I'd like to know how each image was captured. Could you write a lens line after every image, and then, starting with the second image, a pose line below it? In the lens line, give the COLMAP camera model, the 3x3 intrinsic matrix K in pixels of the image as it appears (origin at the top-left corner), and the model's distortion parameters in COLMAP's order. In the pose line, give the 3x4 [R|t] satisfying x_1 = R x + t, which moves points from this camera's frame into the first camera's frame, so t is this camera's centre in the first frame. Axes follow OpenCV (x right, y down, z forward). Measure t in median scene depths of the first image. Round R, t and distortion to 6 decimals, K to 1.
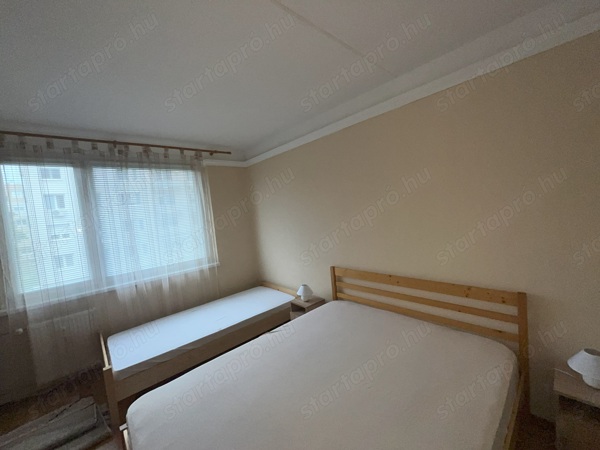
lens RADIAL K [[243.9, 0, 302.1], [0, 243.9, 225.5], [0, 0, 1]] dist [-0.000370, -0.000122]
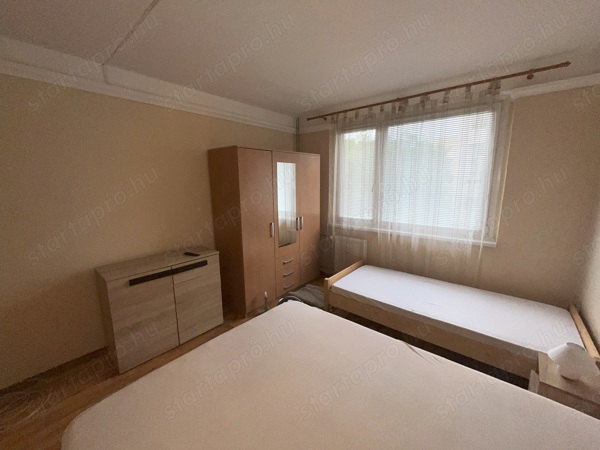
lens RADIAL K [[243.9, 0, 302.1], [0, 243.9, 225.5], [0, 0, 1]] dist [-0.000370, -0.000122]
pose [[0.136811, 0.264735, -0.954567, 0.320283], [-0.070939, 0.963772, 0.257121, -0.053439], [0.988054, 0.032539, 0.150634, 0.424639]]
